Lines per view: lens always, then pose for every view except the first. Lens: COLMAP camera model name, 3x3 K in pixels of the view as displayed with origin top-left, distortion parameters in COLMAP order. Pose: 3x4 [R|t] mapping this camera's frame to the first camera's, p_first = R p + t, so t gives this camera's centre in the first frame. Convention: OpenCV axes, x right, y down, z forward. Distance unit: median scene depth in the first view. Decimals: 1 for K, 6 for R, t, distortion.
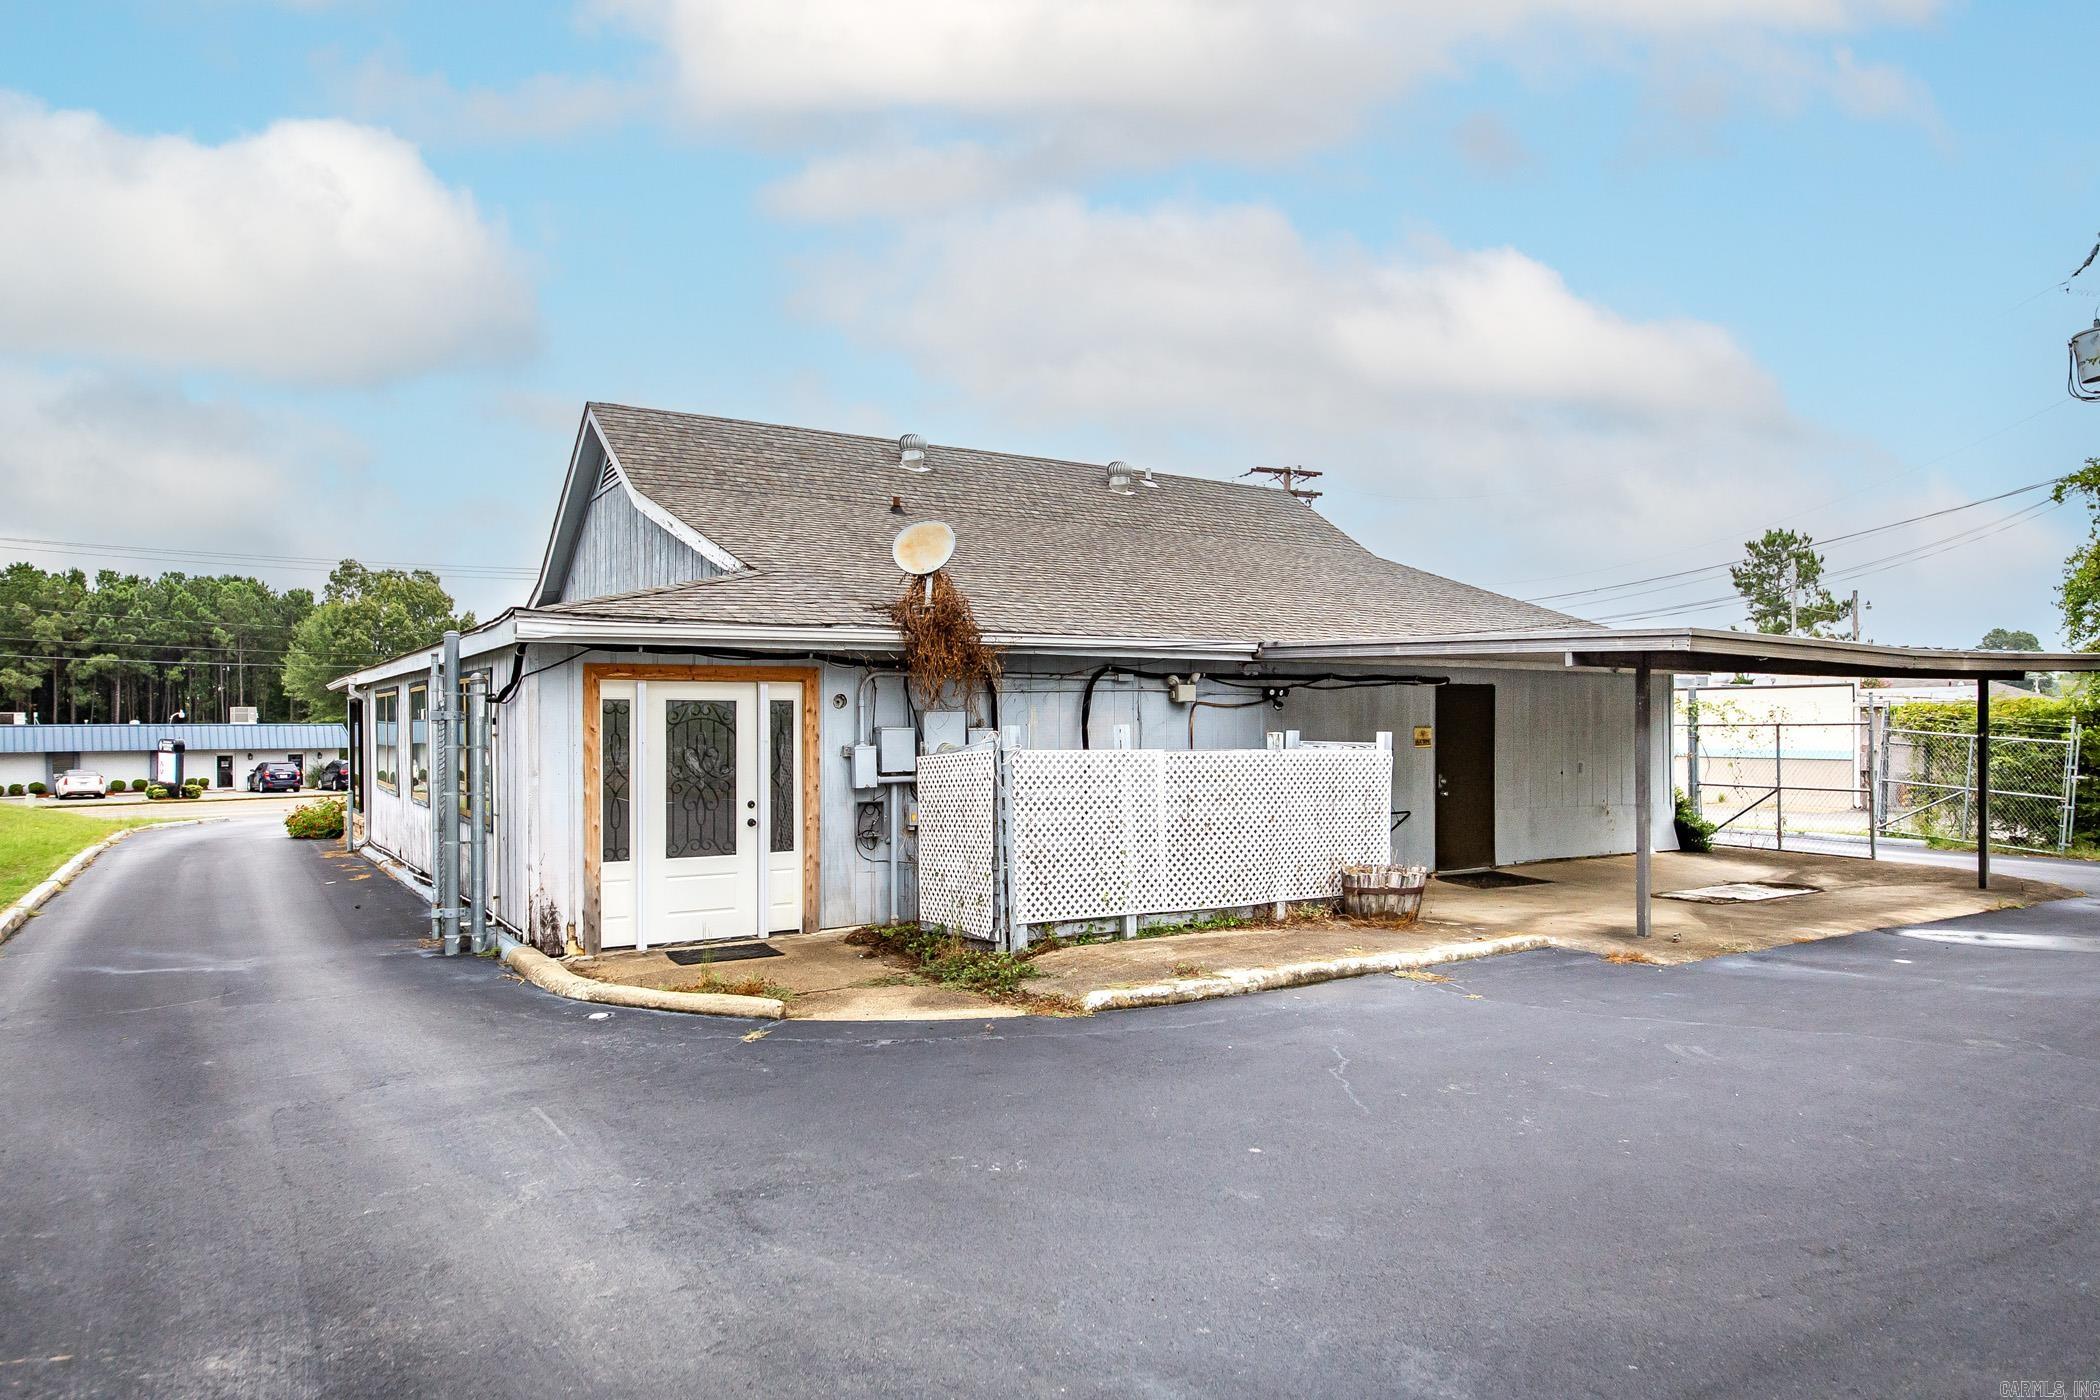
lens RADIAL K [[1275.1, 0, 1061.3], [0, 1275.1, 724.1], [0, 0, 1]] dist [-0.000500, -0.004770]
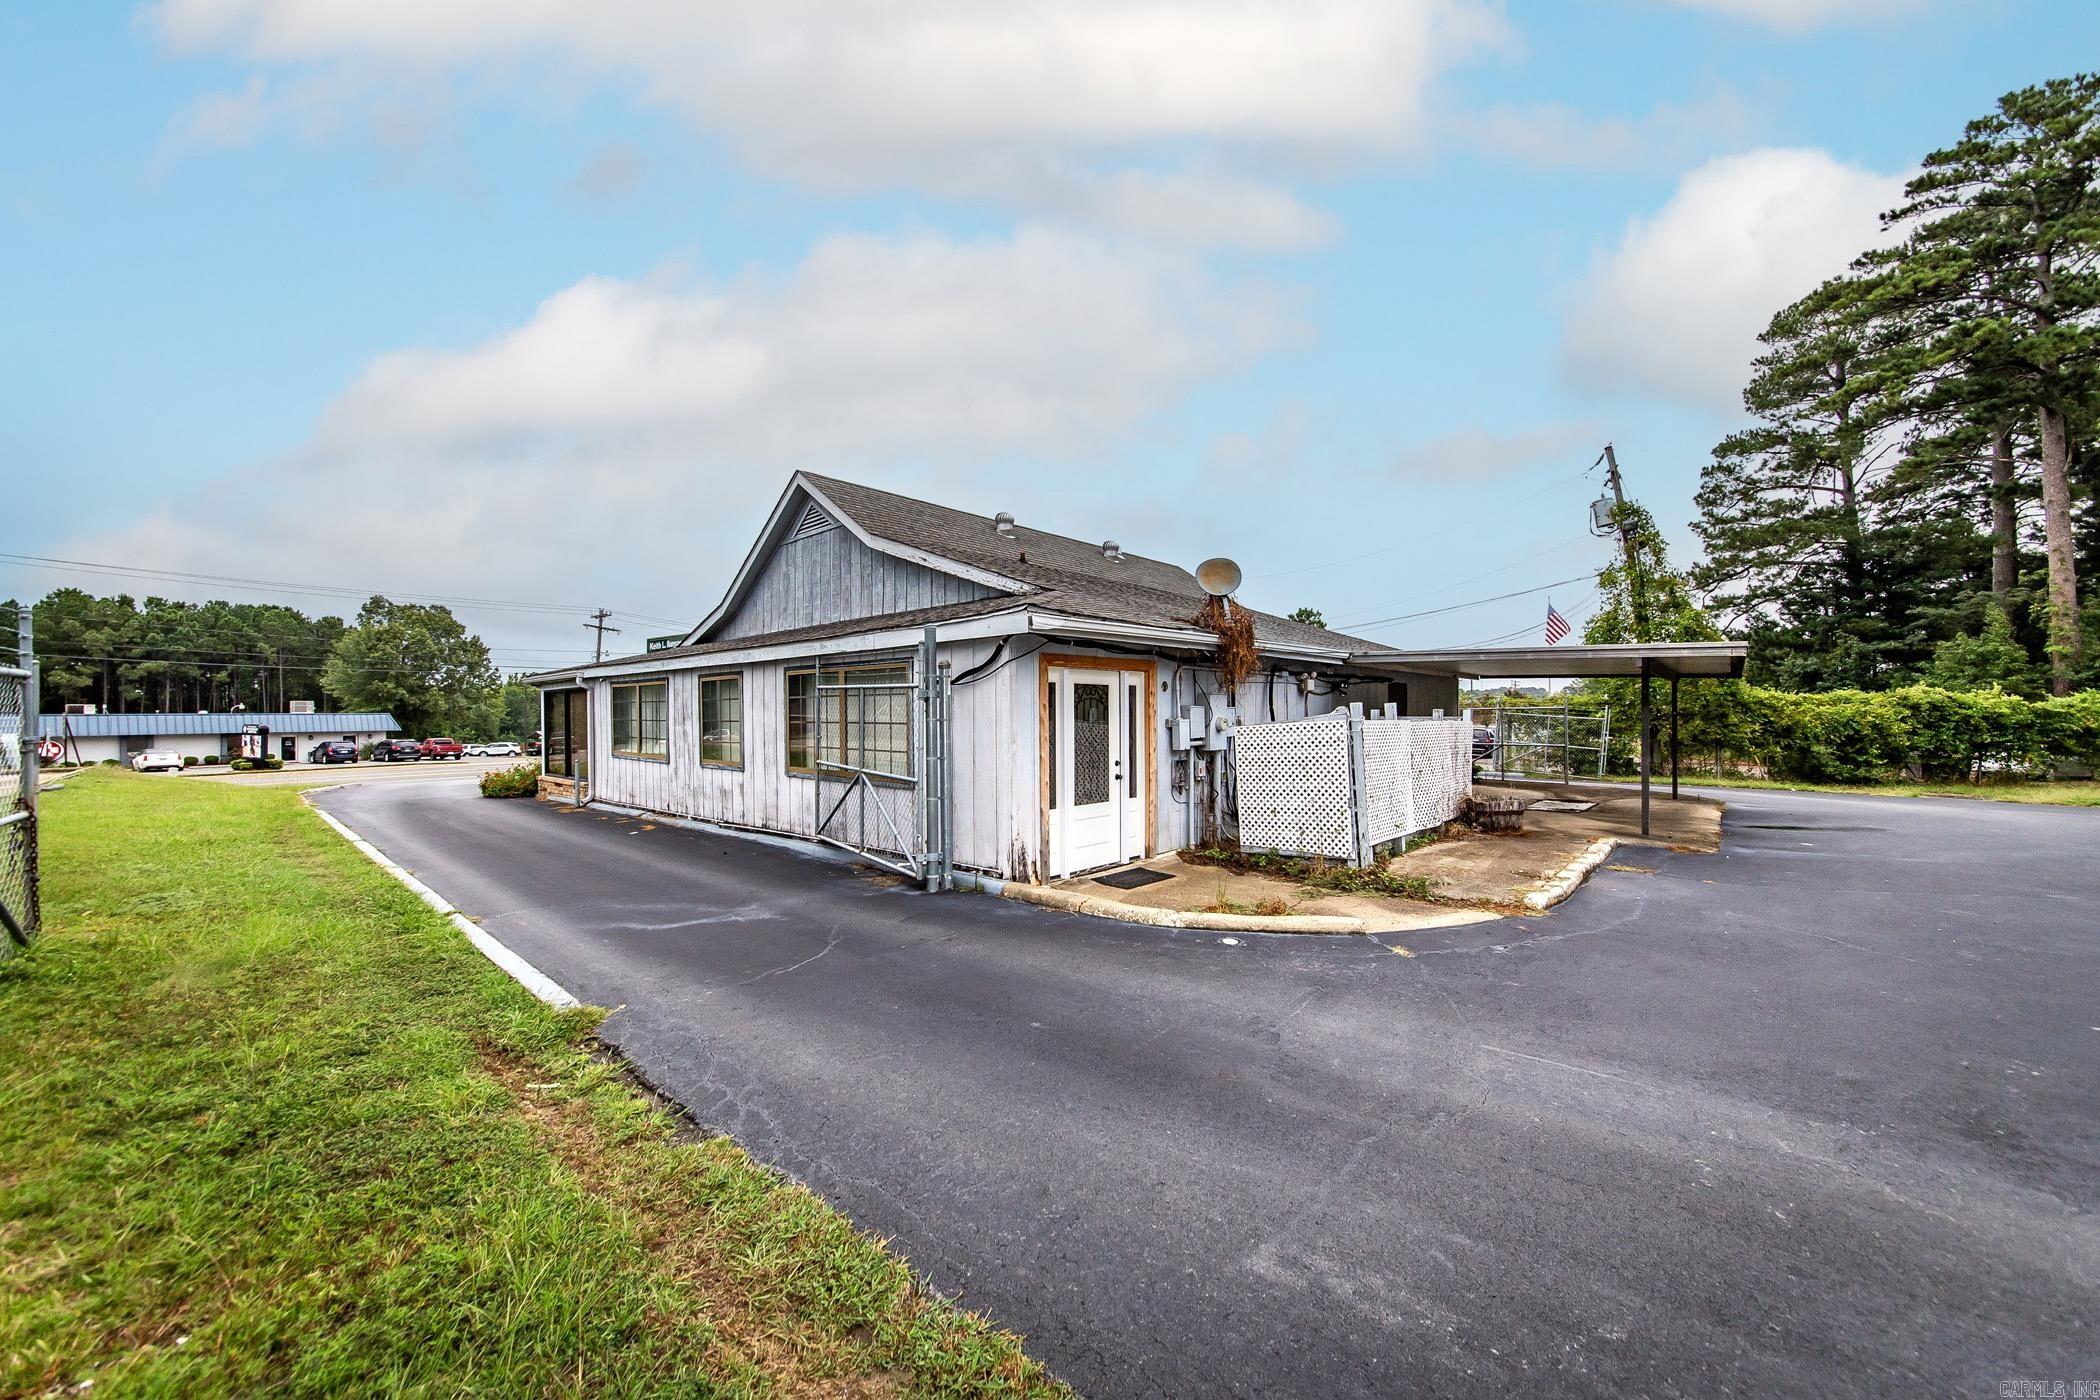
lens RADIAL K [[748.0, 0, 1048.6], [0, 748.0, 713.4], [0, 0, 1]] dist [0.001206, 0.000323]
pose [[0.969297, -0.000956, 0.245891, -0.240946], [0.001250, 0.999999, -0.001039, 0.005719], [-0.245890, 0.001315, 0.969297, 0.125732]]
